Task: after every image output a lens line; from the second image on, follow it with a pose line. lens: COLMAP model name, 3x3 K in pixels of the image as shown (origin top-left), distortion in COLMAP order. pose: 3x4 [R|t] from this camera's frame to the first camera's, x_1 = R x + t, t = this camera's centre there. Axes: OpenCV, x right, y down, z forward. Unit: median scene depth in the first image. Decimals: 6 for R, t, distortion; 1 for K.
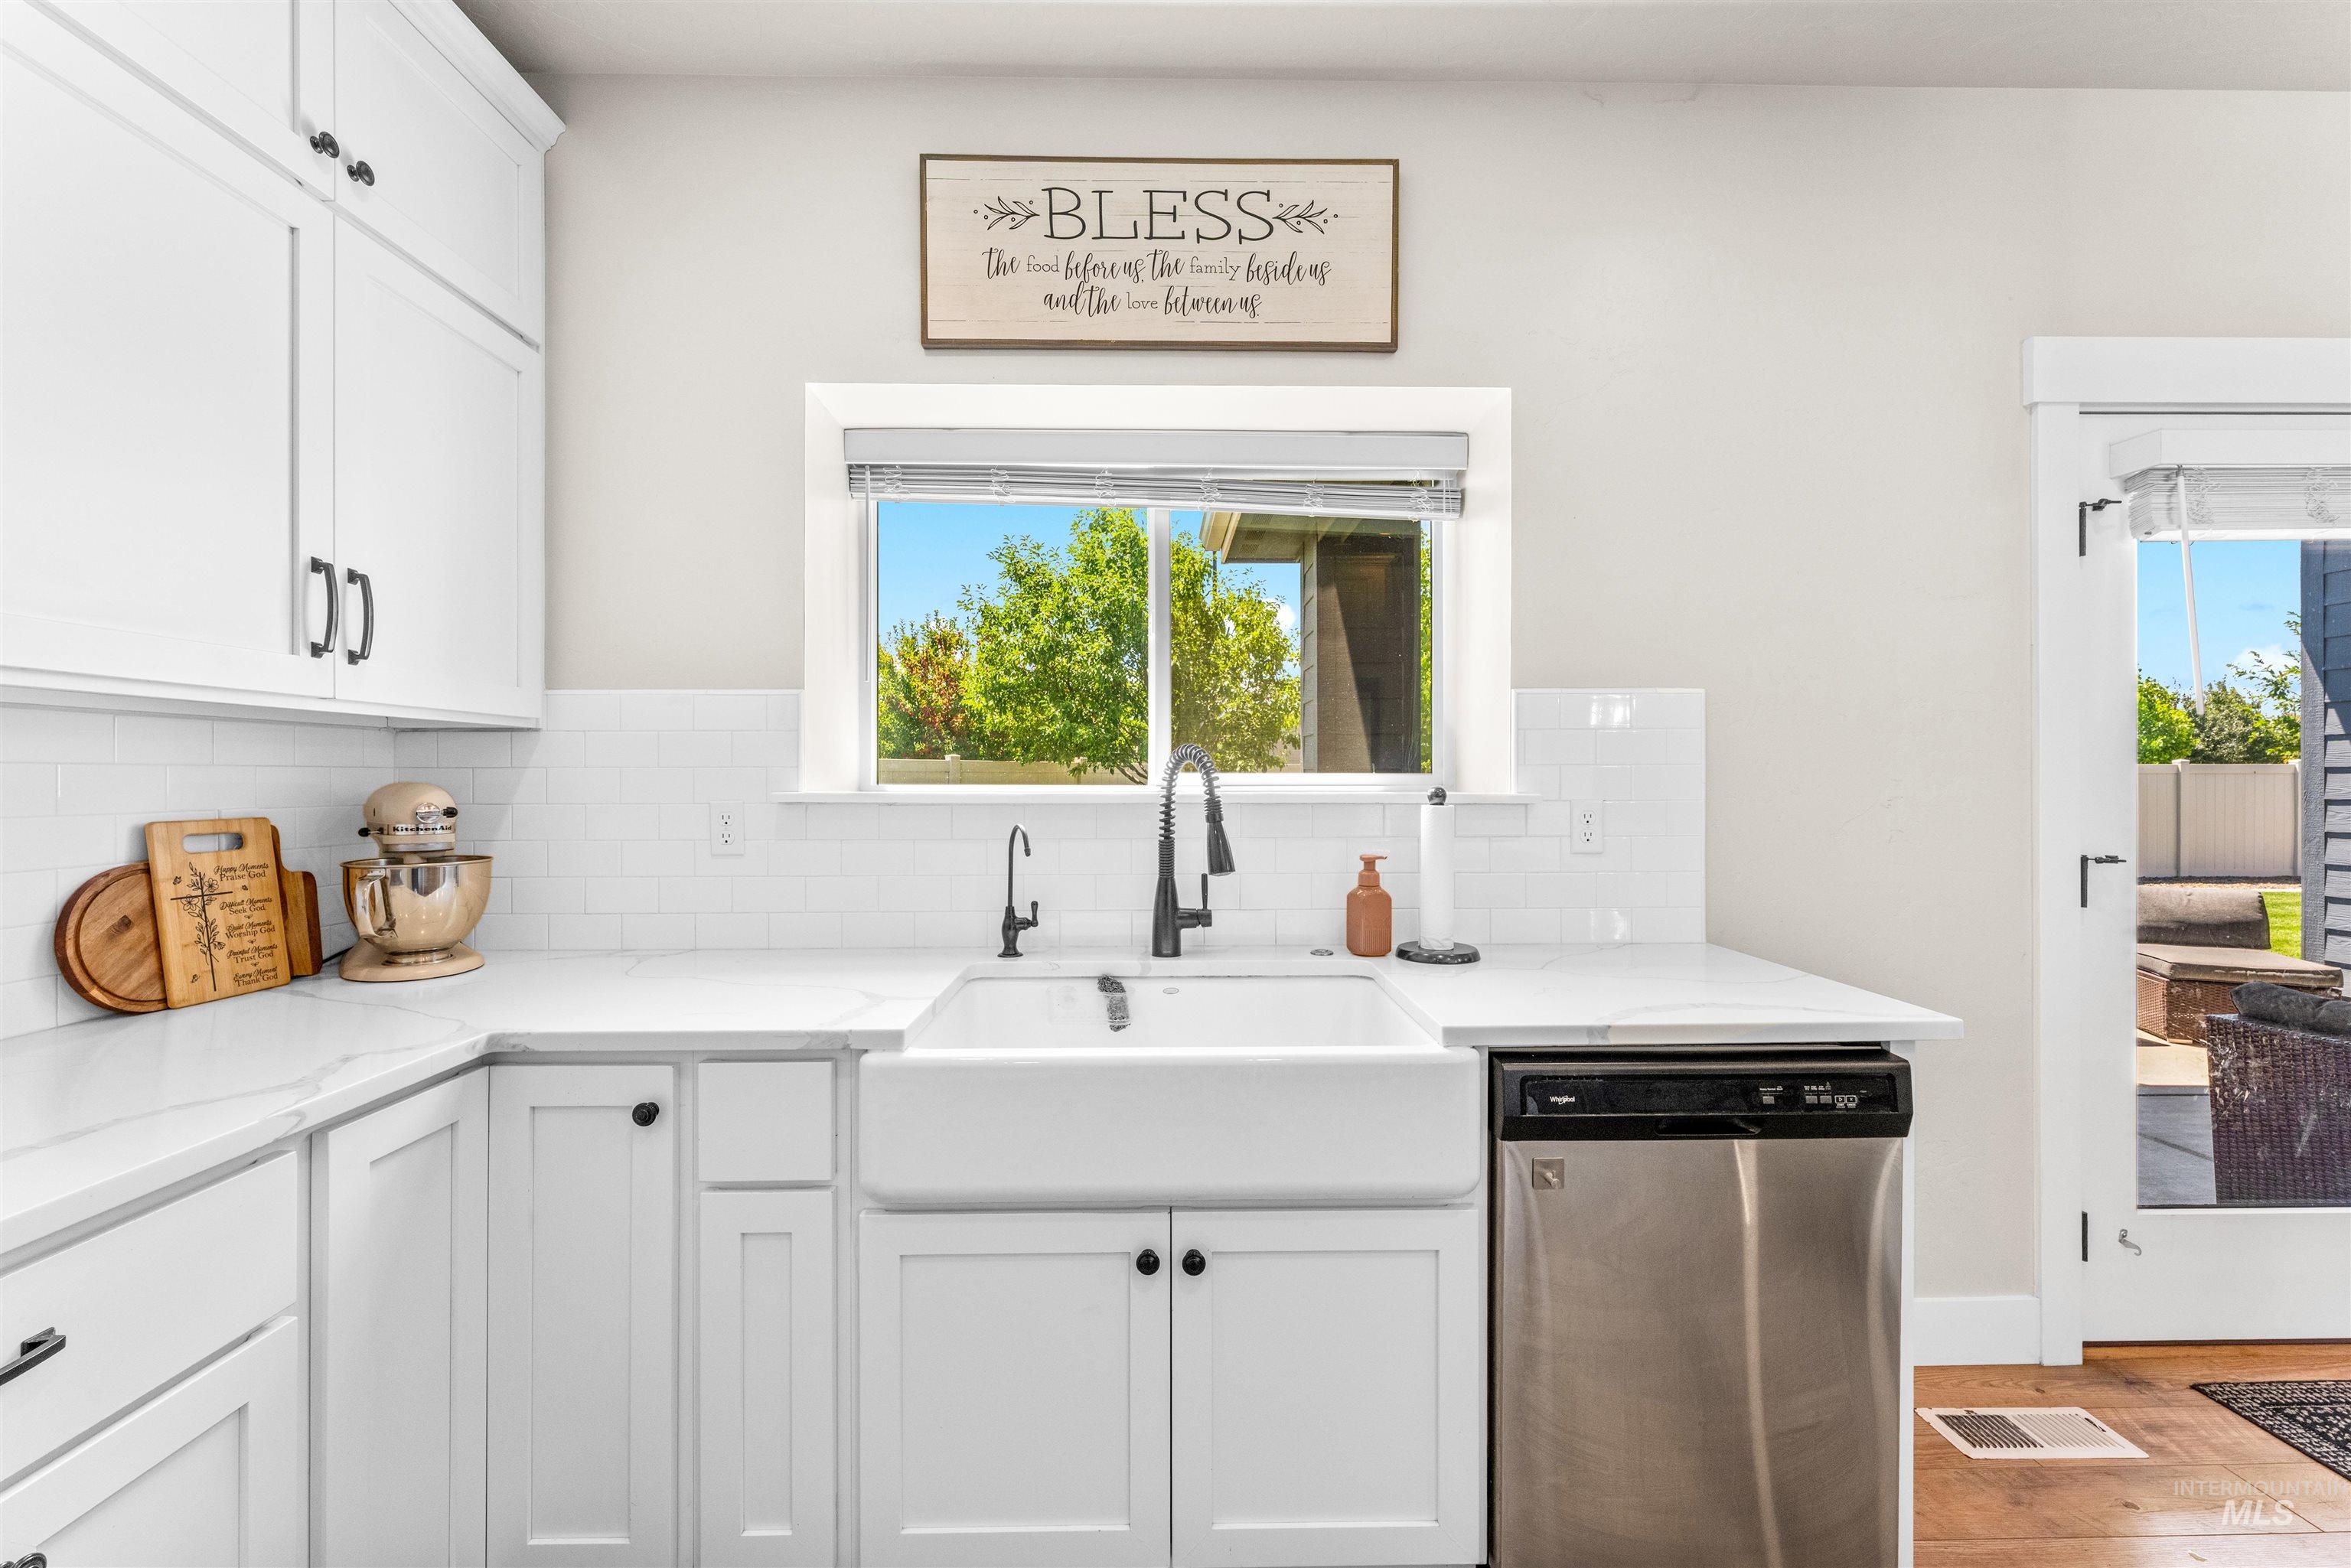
lens RADIAL K [[946.7, 0, 1169.6], [0, 946.7, 776.4], [0, 0, 1]] dist [0.000496, -0.000791]
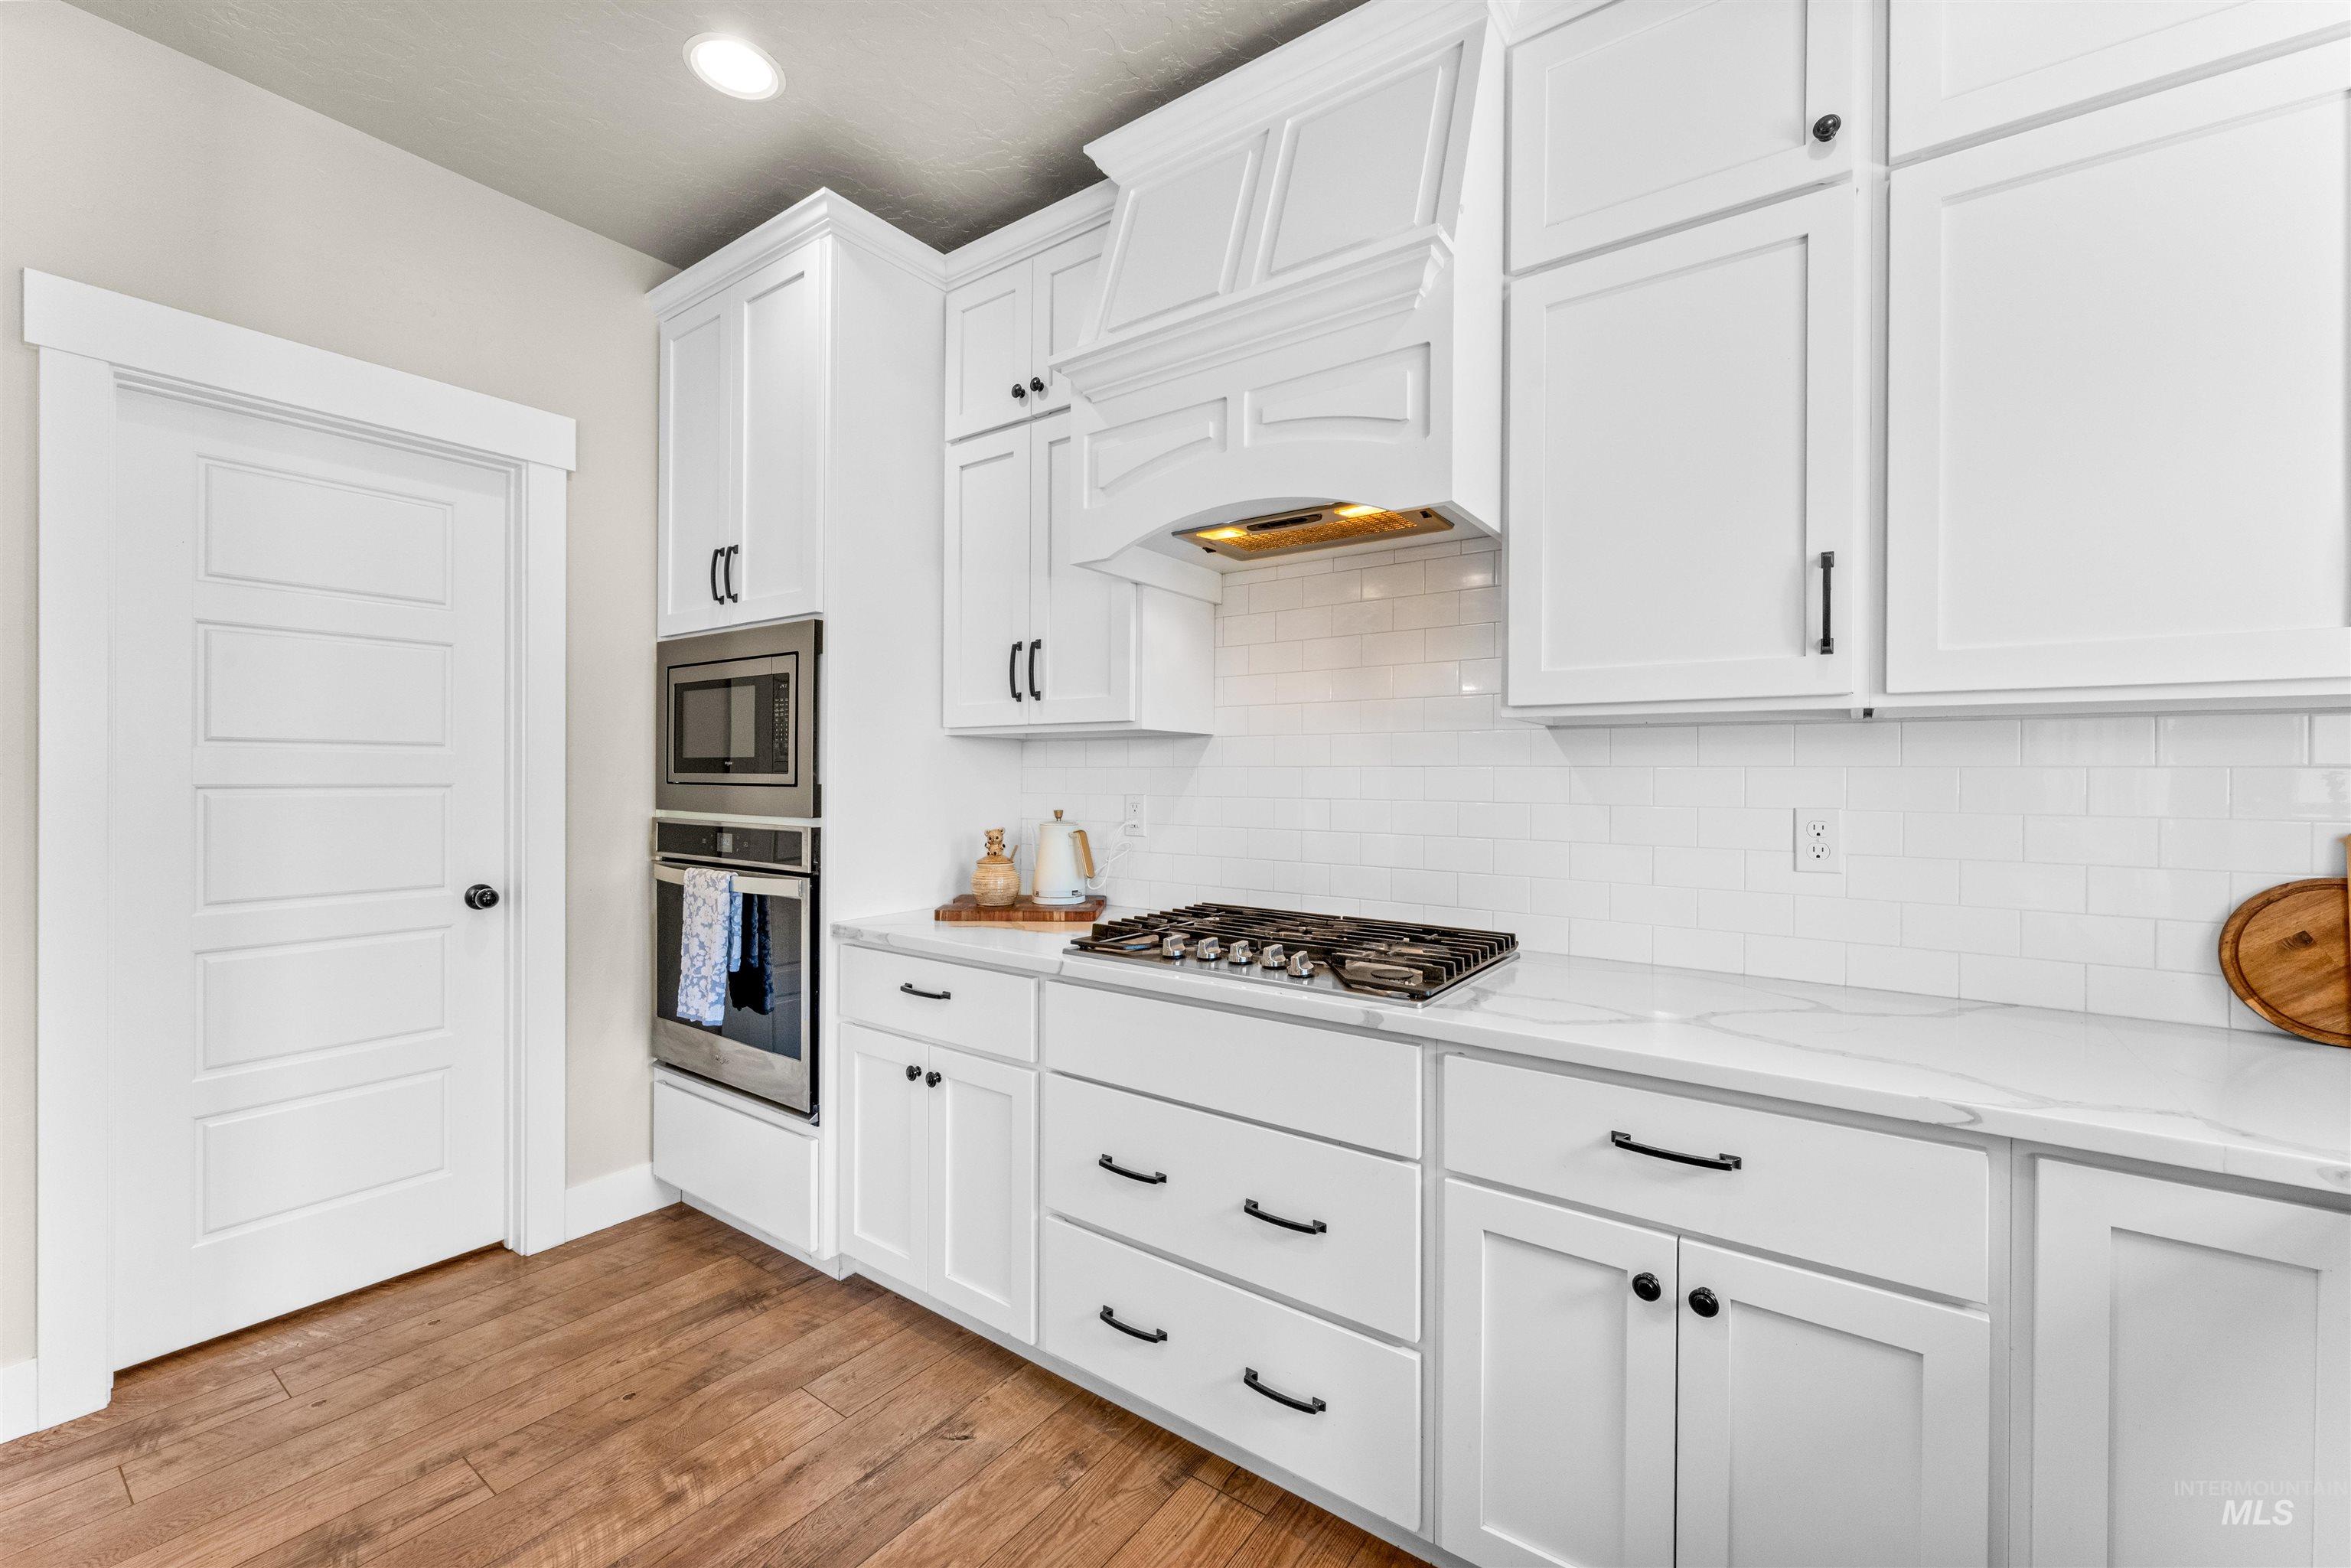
lens RADIAL K [[946.7, 0, 1185.3], [0, 946.7, 778.0], [0, 0, 1]] dist [0.000496, -0.000791]
pose [[-0.593764, -0.000995, -0.804638, 0.255541], [-0.004524, 0.999988, 0.002101, 0.000943], [0.804626, 0.004888, -0.593761, 0.601967]]
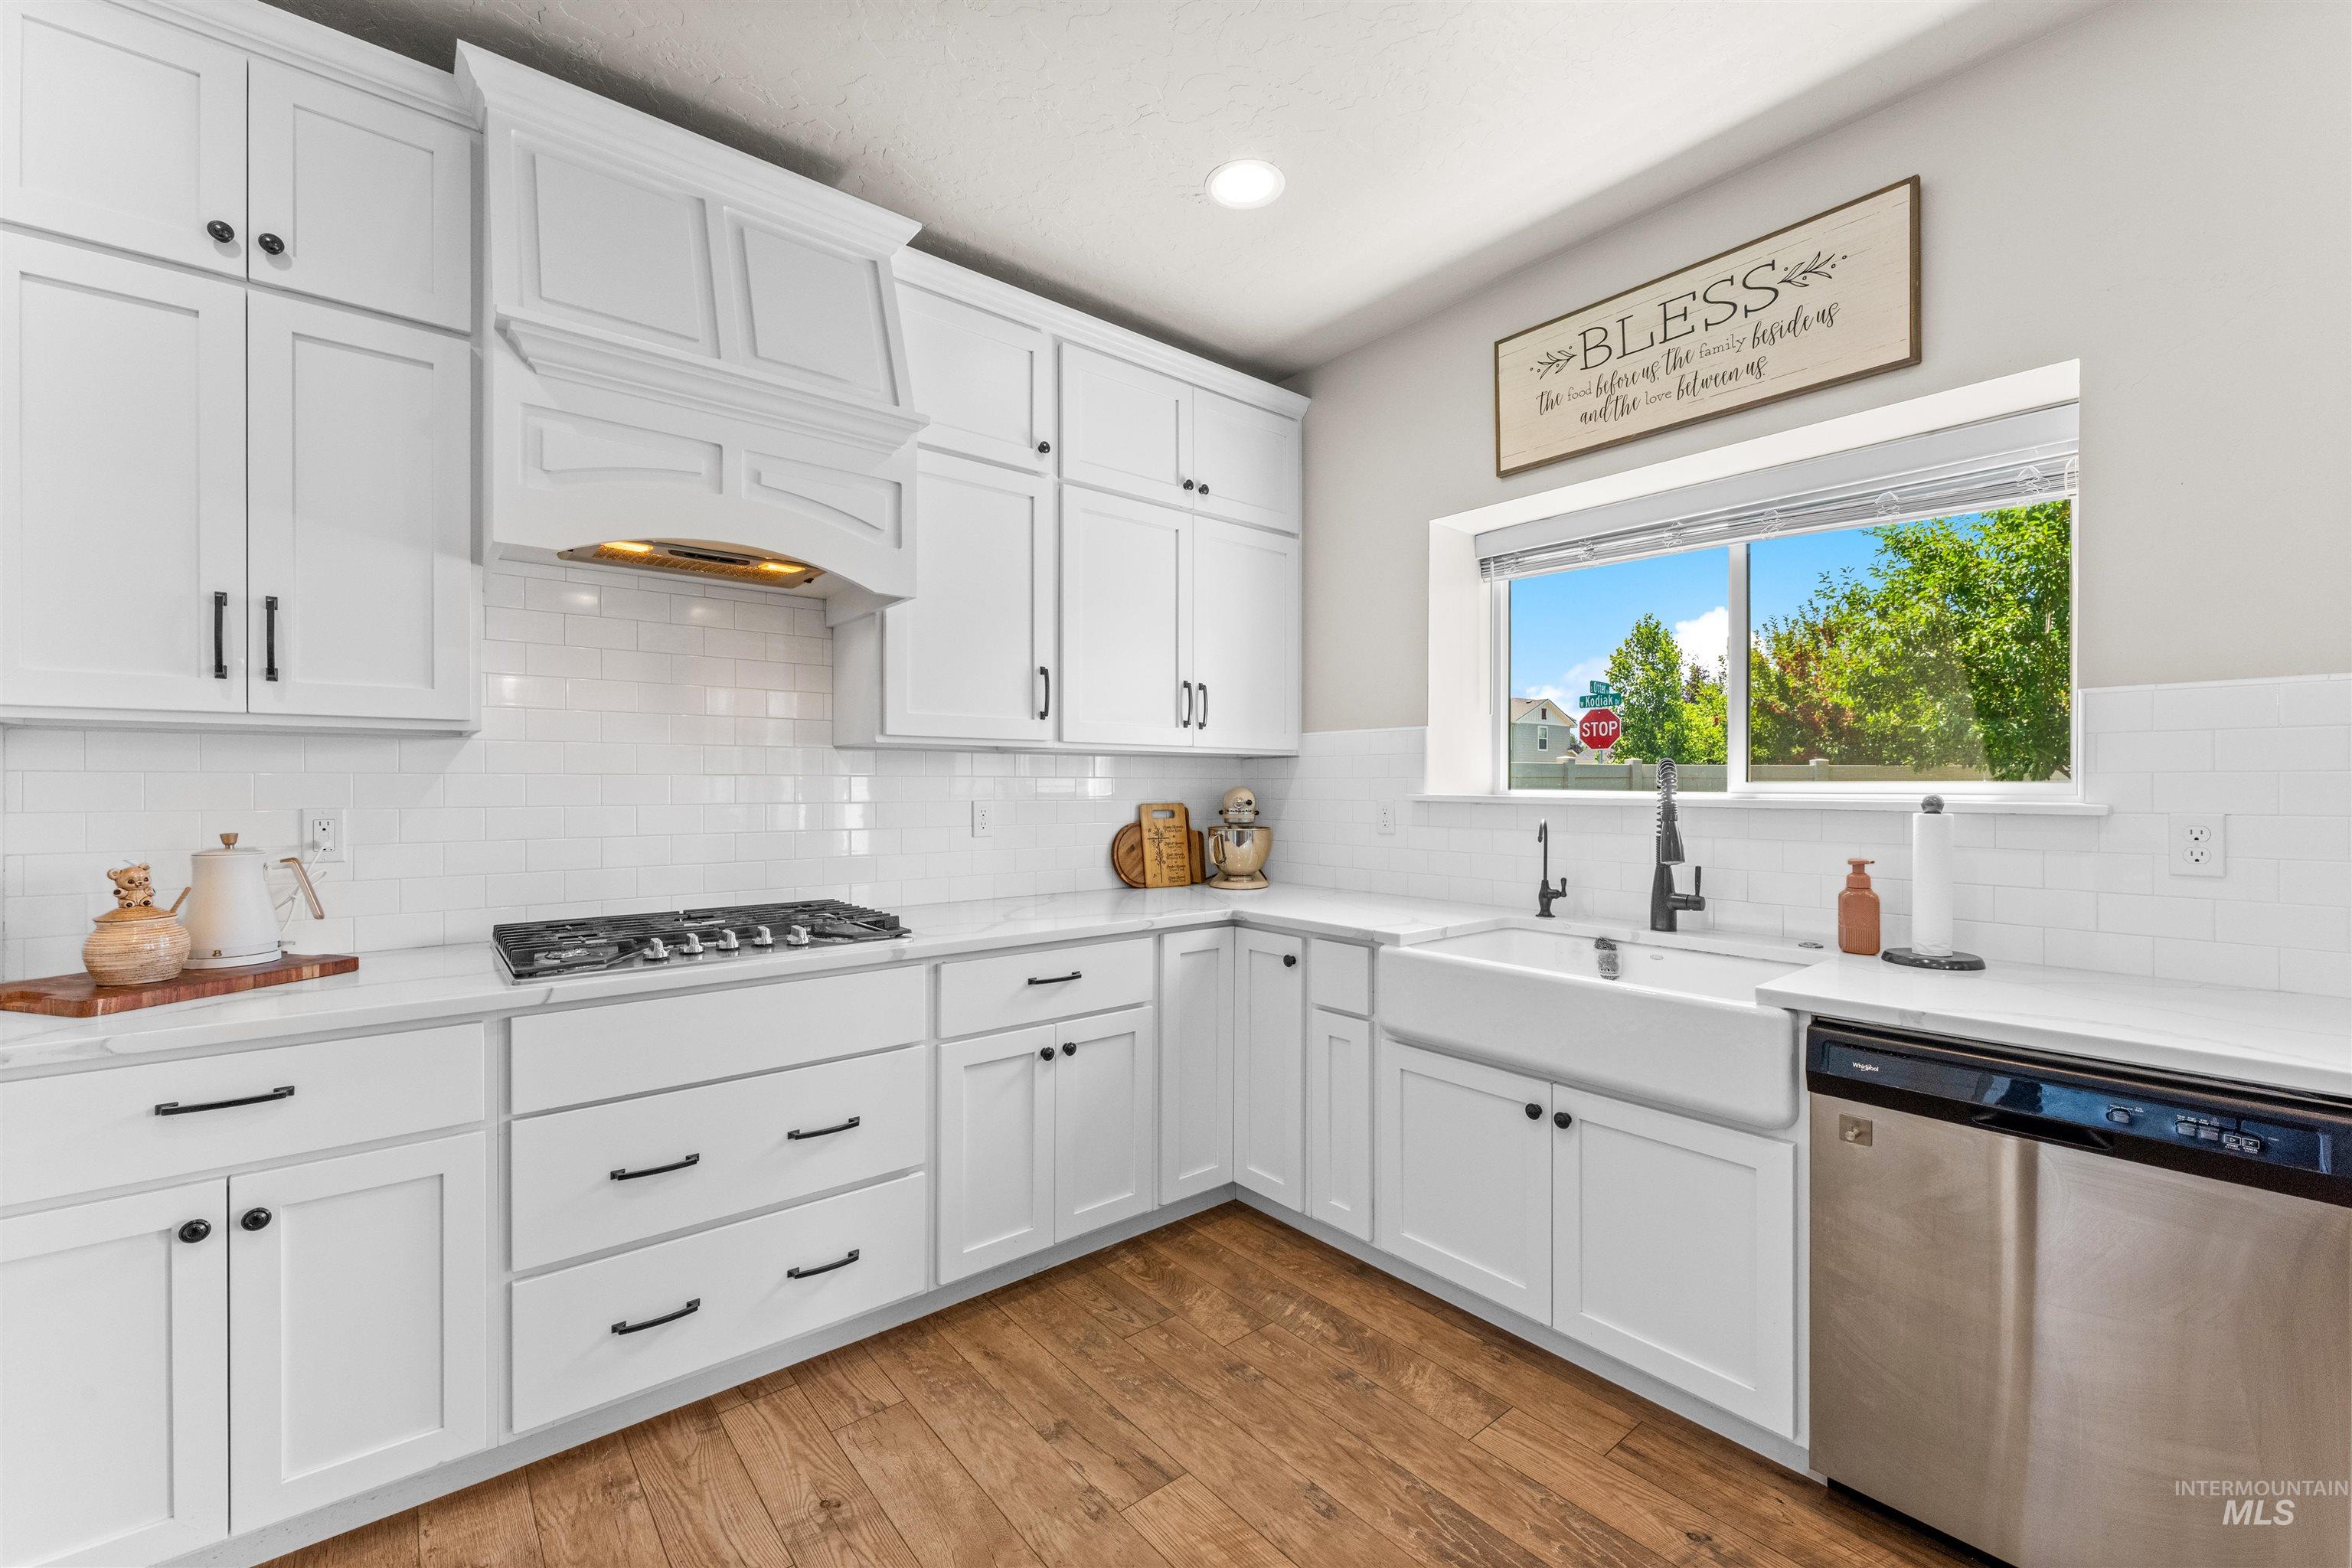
lens RADIAL K [[947.2, 0, 1168.2], [0, 947.2, 790.7], [0, 0, 1]] dist [0.000496, -0.000791]
pose [[0.620247, 0.007425, -0.784371, 0.668669], [-0.001425, 0.999964, 0.008340, -0.001517], [0.784405, -0.004055, 0.620235, -0.315827]]
